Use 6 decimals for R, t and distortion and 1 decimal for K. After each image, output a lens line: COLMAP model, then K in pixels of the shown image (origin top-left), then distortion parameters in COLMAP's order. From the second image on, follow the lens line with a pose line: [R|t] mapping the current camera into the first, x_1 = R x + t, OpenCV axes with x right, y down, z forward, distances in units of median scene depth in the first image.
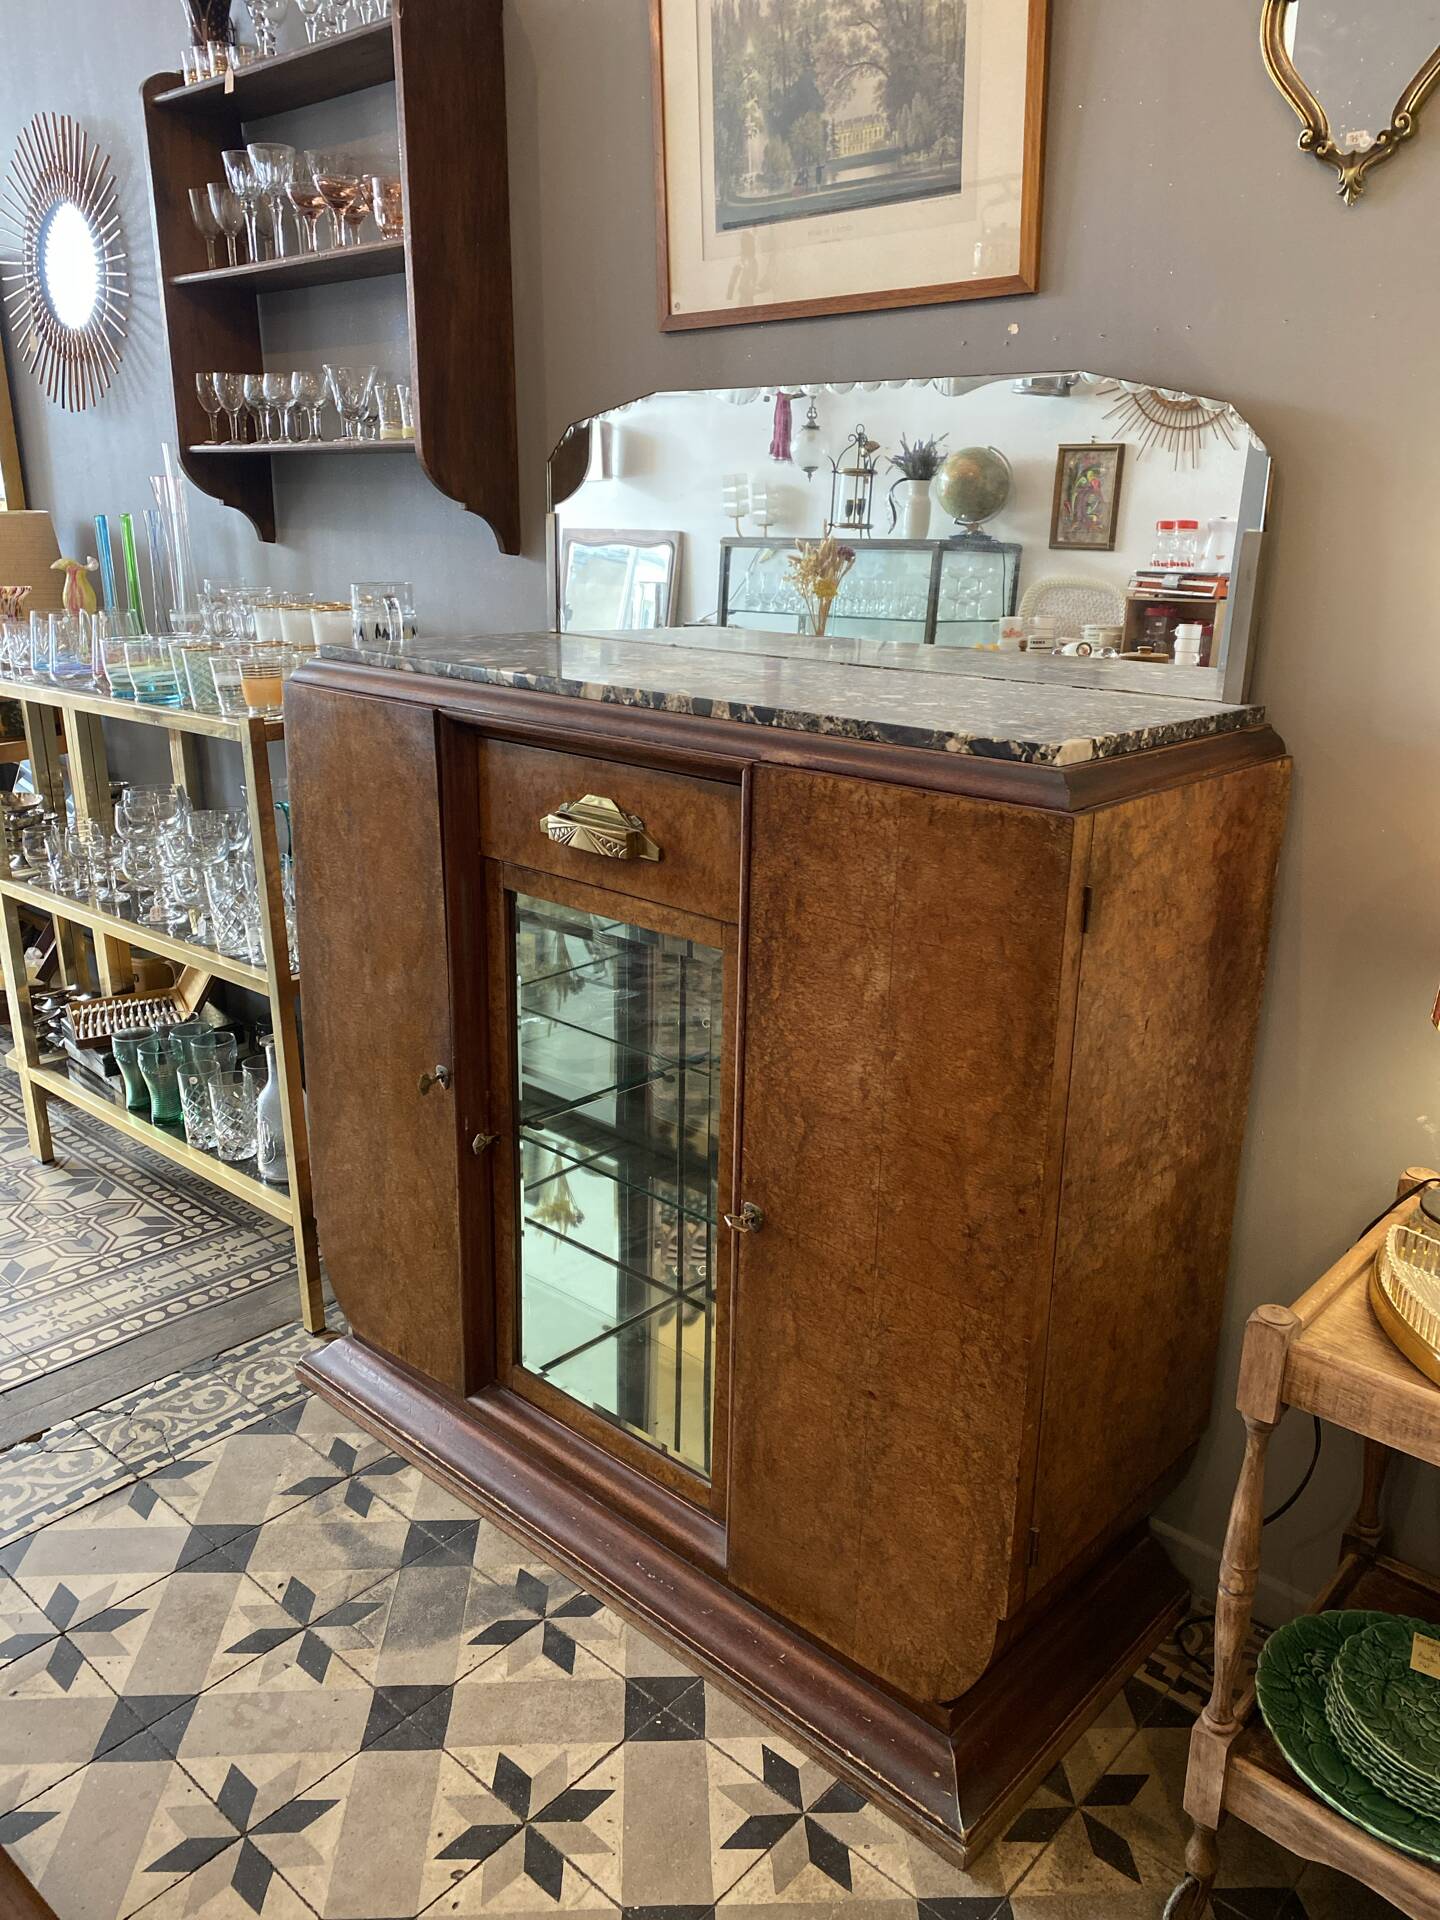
lens RADIAL K [[1468.5, 0, 702.0], [0, 1468.5, 949.4], [0, 0, 1]] dist [0.022010, -0.015140]
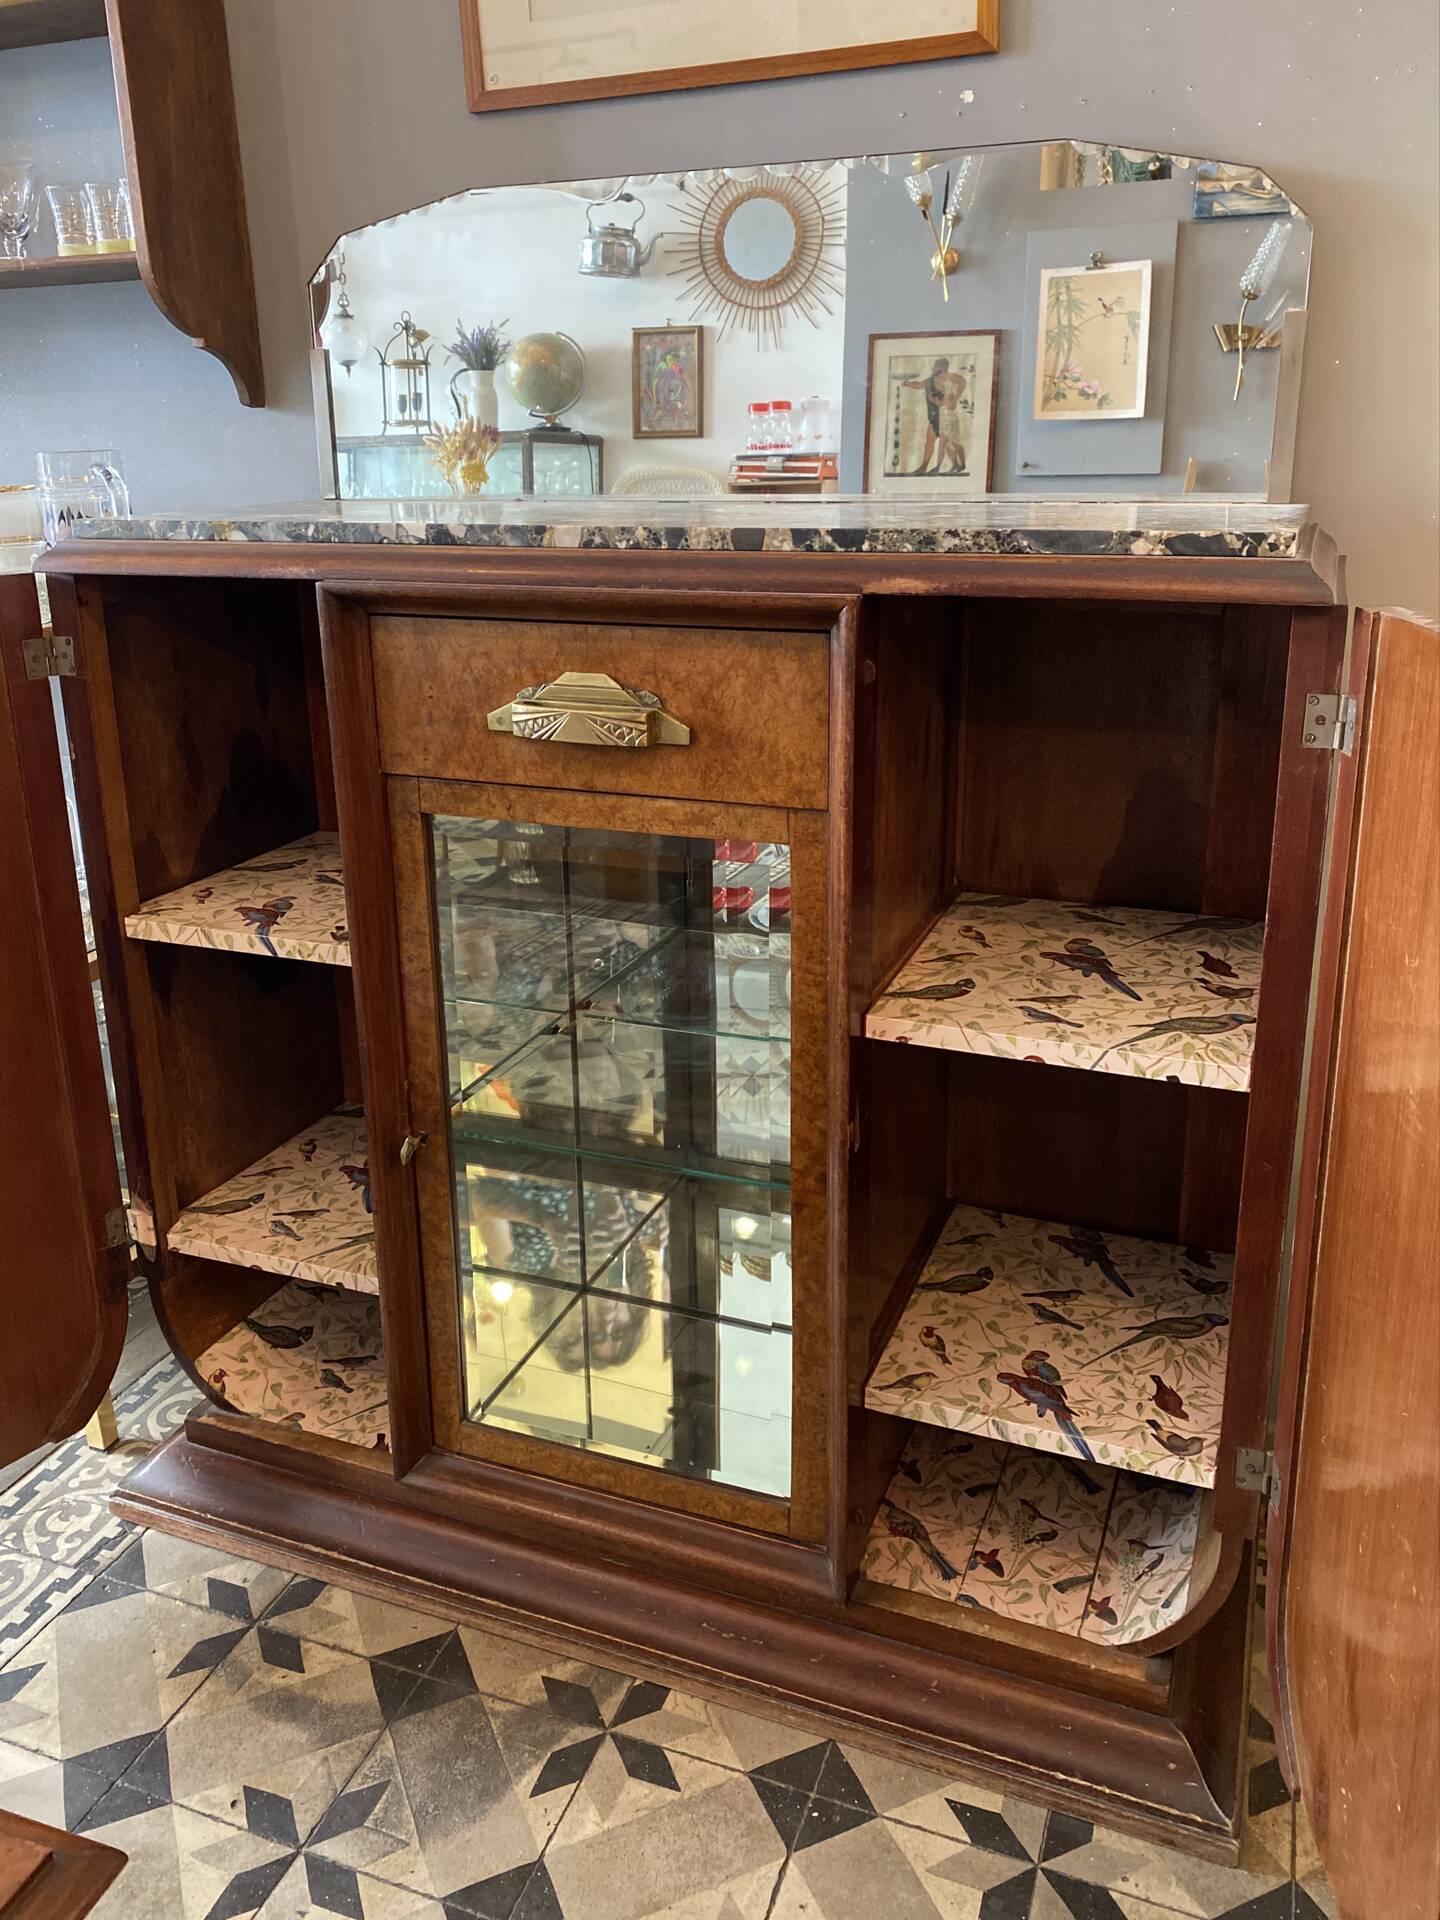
lens RADIAL K [[1468.5, 0, 714.8], [0, 1468.5, 876.6], [0, 0, 1]] dist [0.022010, -0.015140]
pose [[0.927067, -0.133021, 0.350503, -0.286636], [0.135159, 0.990652, 0.018476, -0.002427], [-0.349684, 0.030245, 0.936379, 0.247705]]
